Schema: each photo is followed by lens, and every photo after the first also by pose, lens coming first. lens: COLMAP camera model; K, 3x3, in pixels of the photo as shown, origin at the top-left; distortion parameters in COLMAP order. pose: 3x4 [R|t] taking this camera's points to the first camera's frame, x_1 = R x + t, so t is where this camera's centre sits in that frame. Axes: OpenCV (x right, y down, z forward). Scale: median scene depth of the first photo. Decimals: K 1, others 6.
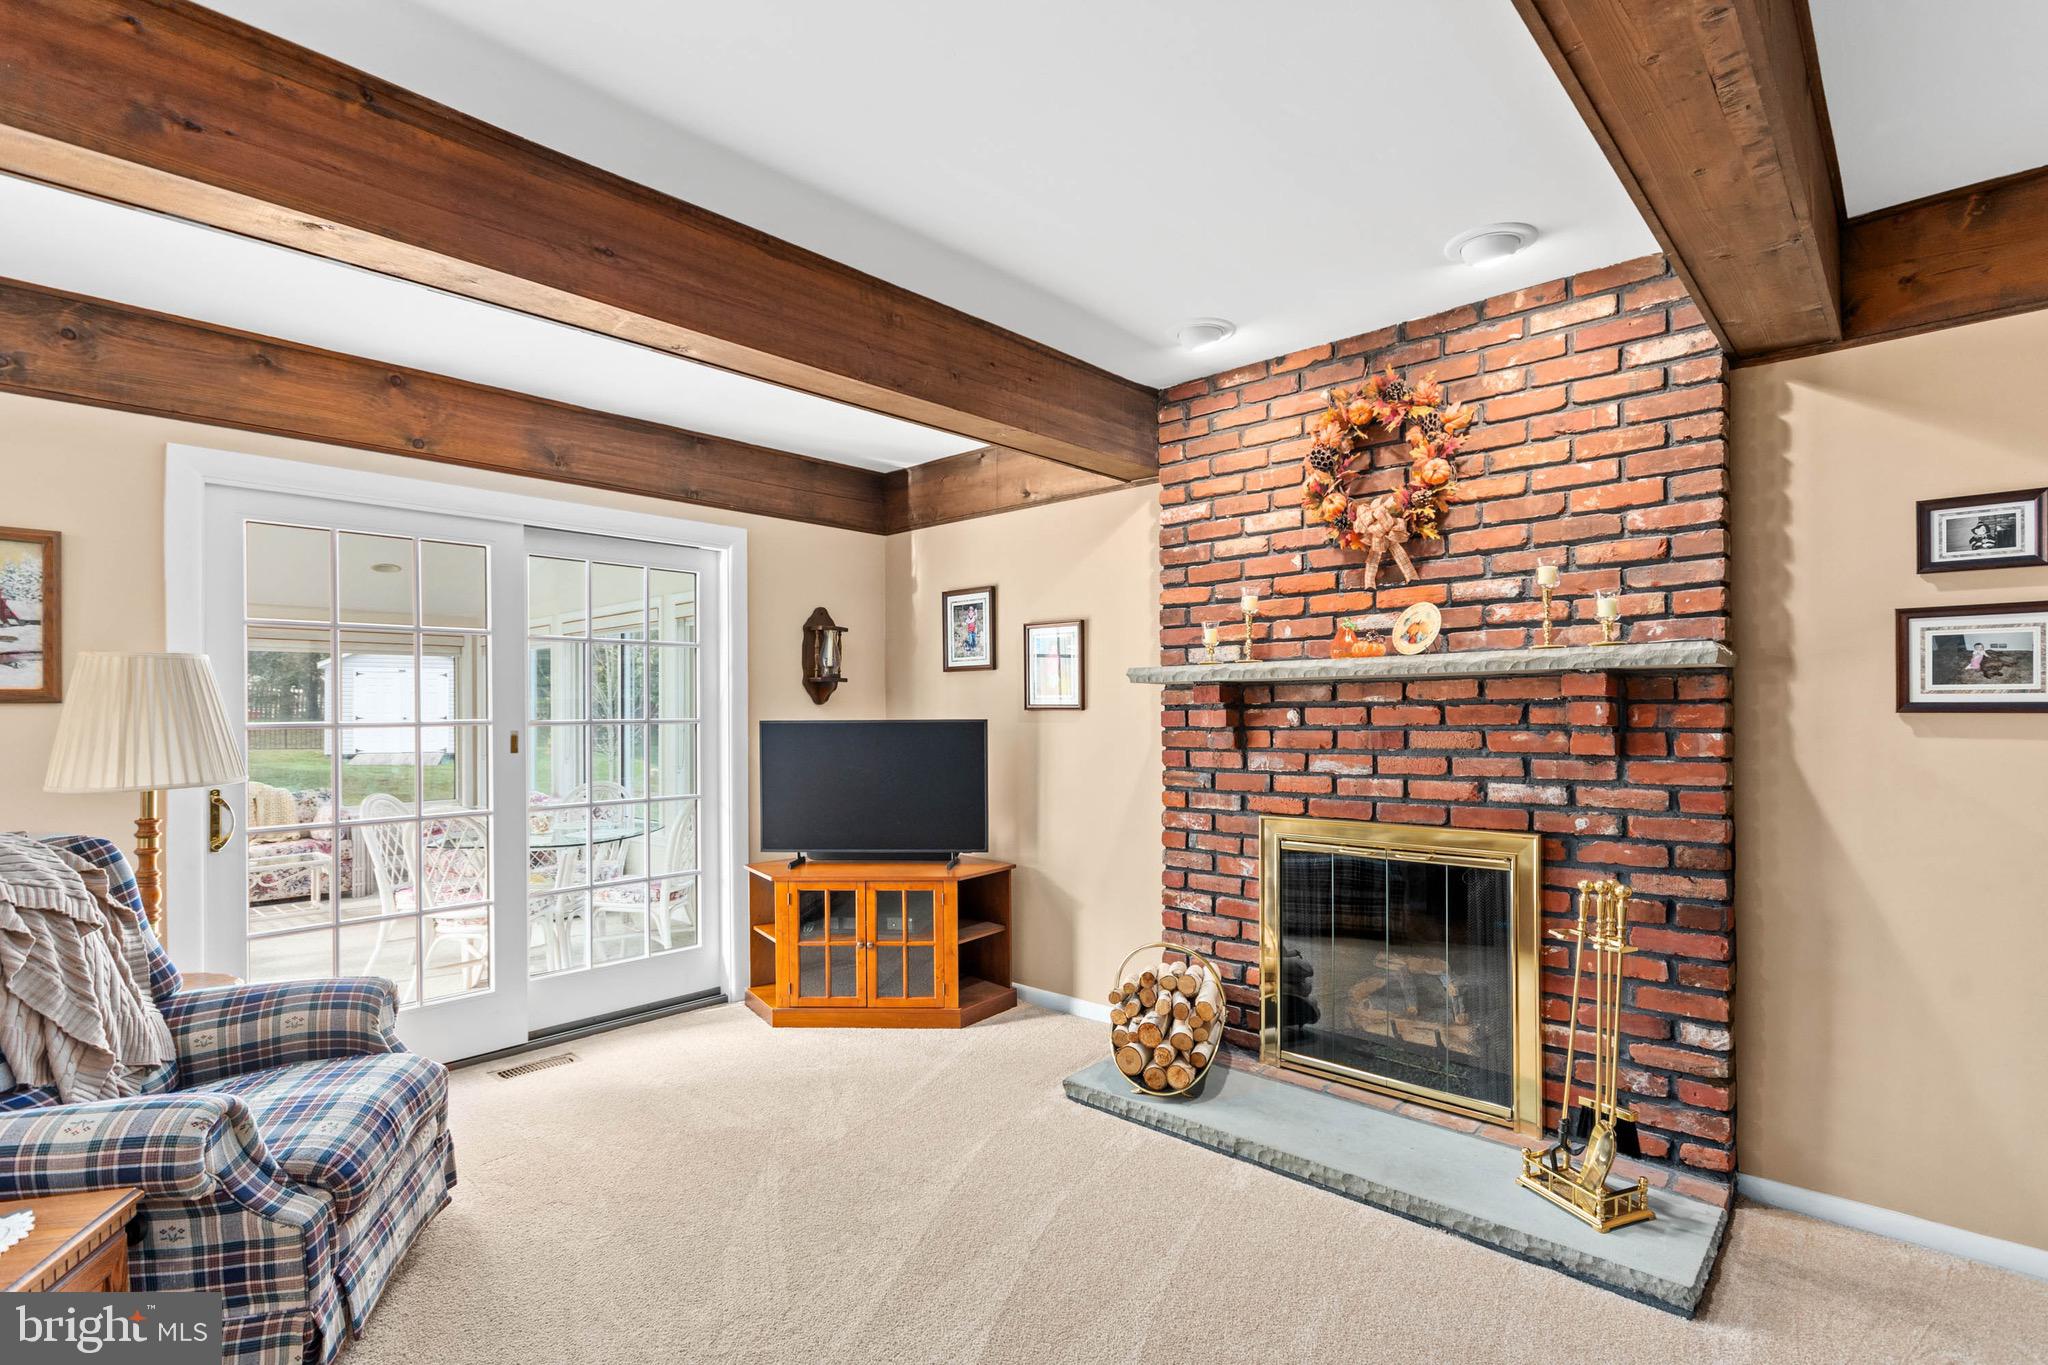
lens RADIAL K [[983.8, 0, 1023.0], [0, 983.8, 700.8], [0, 0, 1]] dist [0.006124, -0.000515]
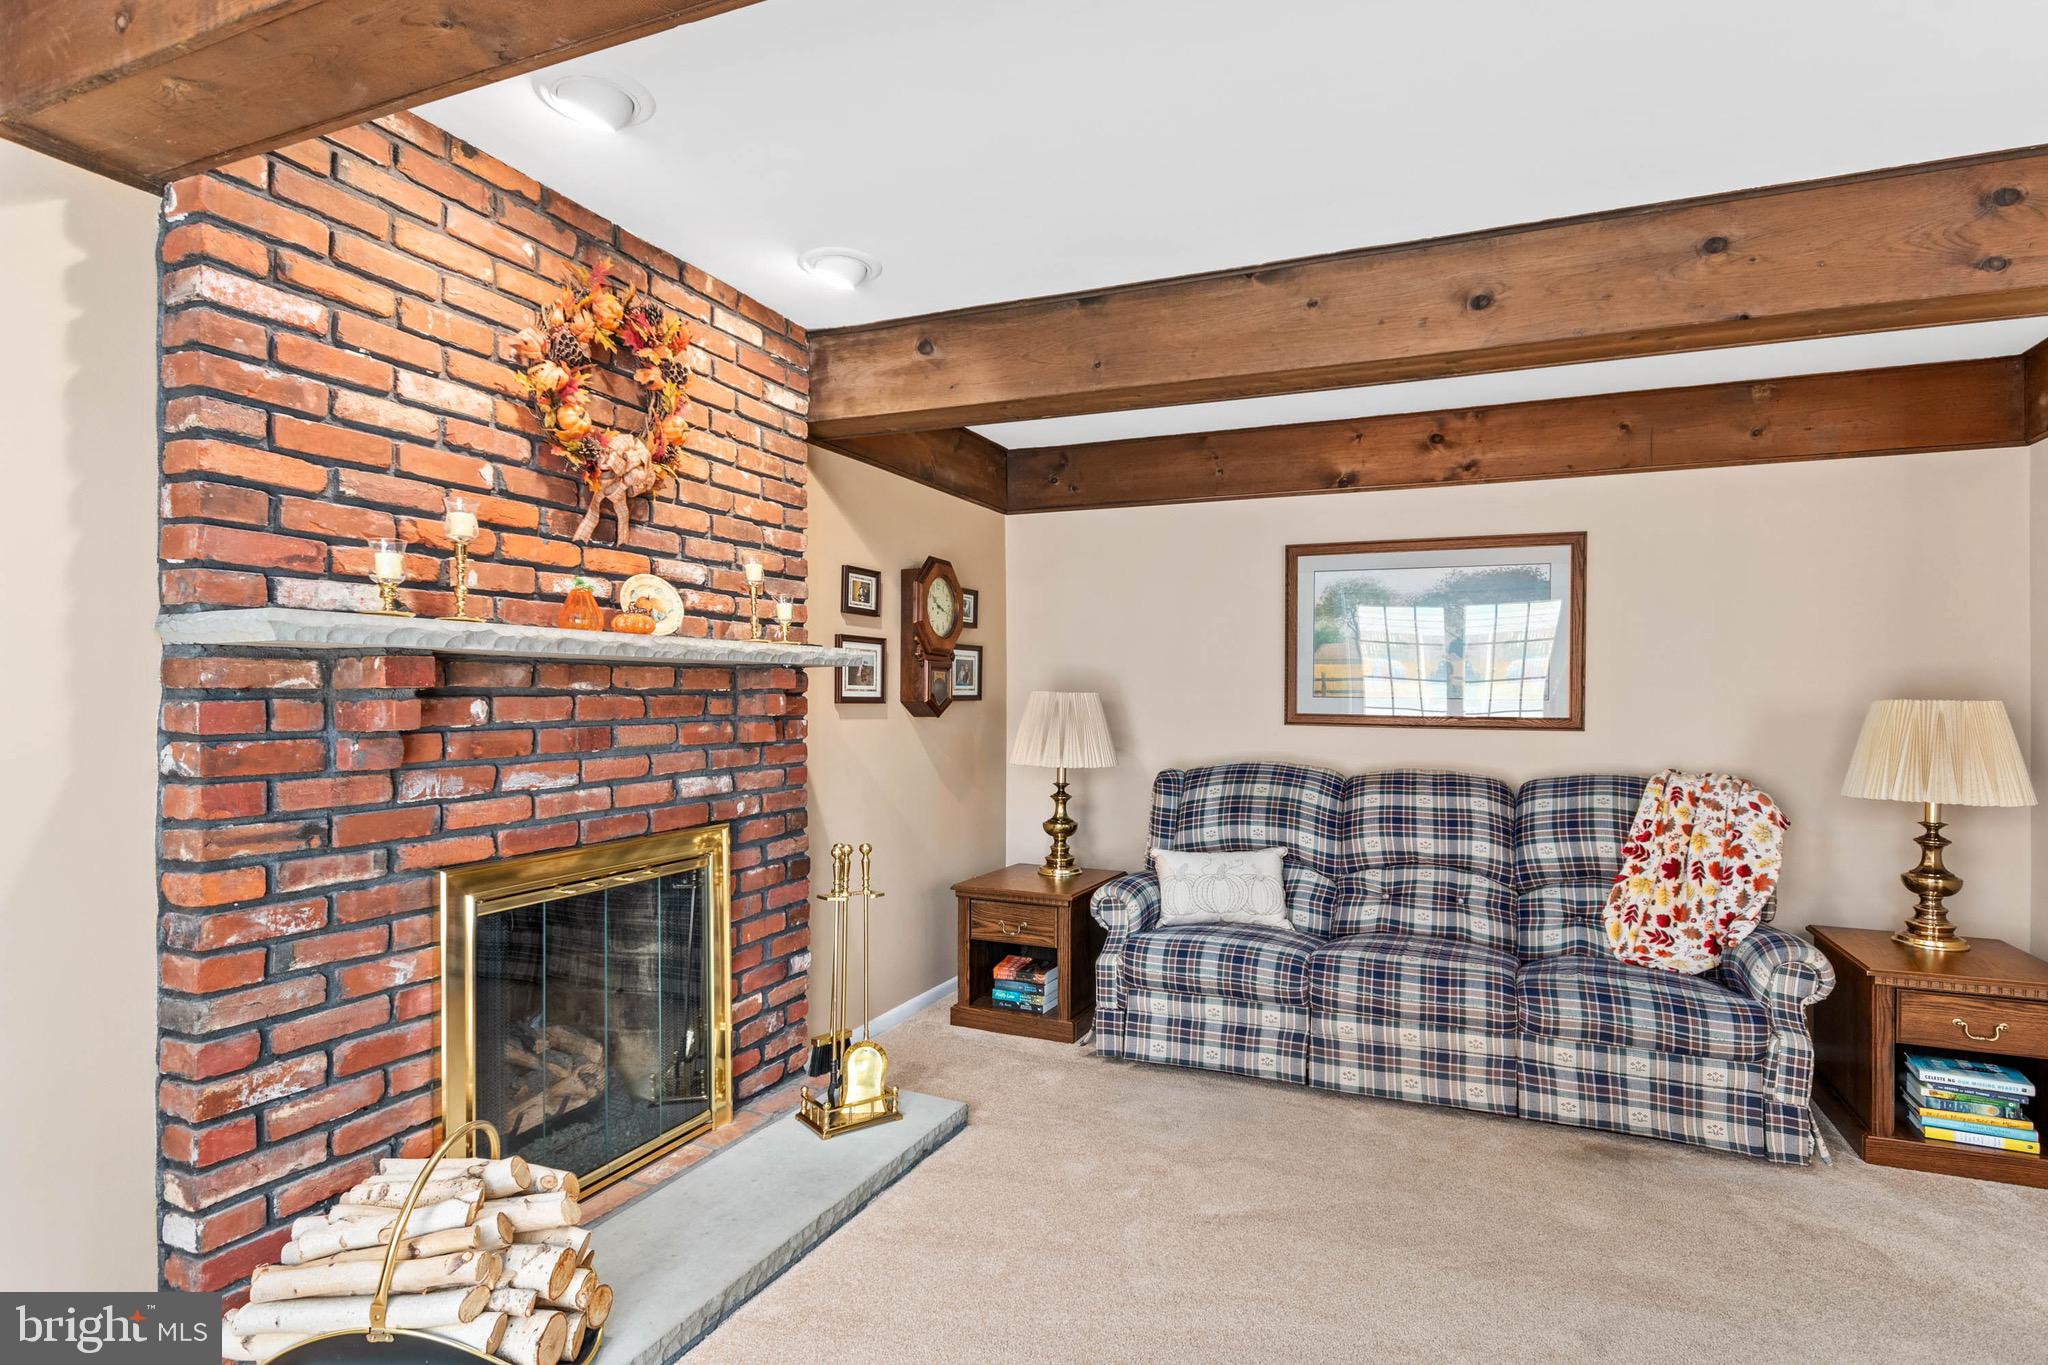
lens RADIAL K [[1042.4, 0, 1027.8], [0, 1042.4, 694.6], [0, 0, 1]] dist [0.006750, 0.000318]
pose [[-0.326472, 0.007164, 0.945180, -0.546539], [-0.010753, 0.999878, -0.011293, 0.010510], [-0.945146, -0.013851, -0.326355, 0.968947]]
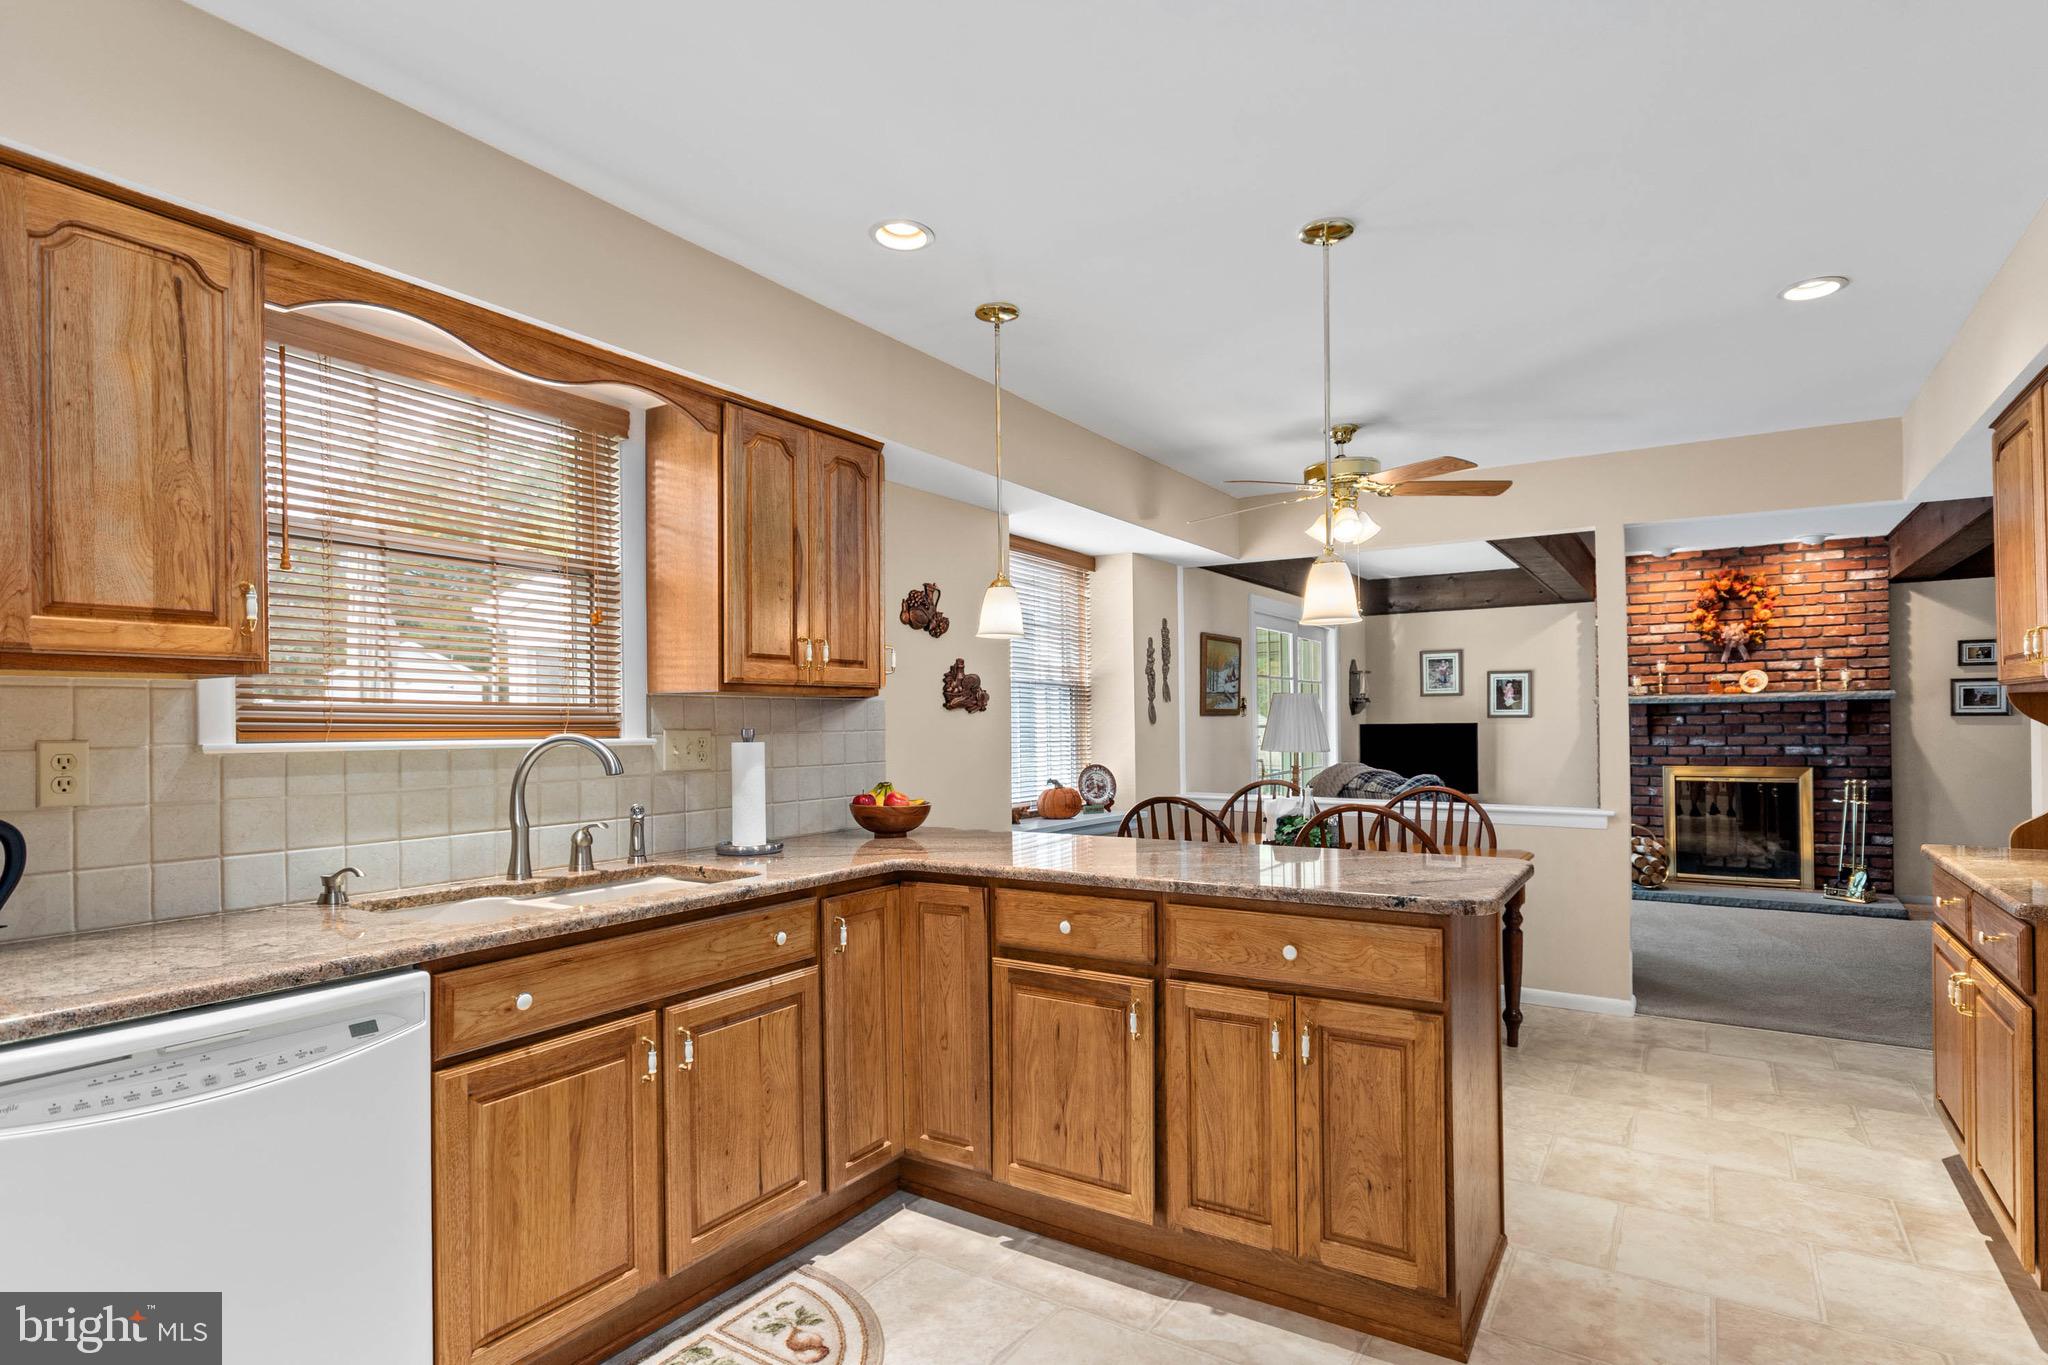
lens RADIAL K [[1053.7, 0, 1026.3], [0, 1053.7, 720.3], [0, 0, 1]] dist [-0.000791, 0.000407]
pose [[0.985499, -0.000370, 0.169680, -1.688279], [0.000027, 0.999998, 0.002021, 0.013839], [-0.169681, -0.001987, 0.985497, -1.143417]]
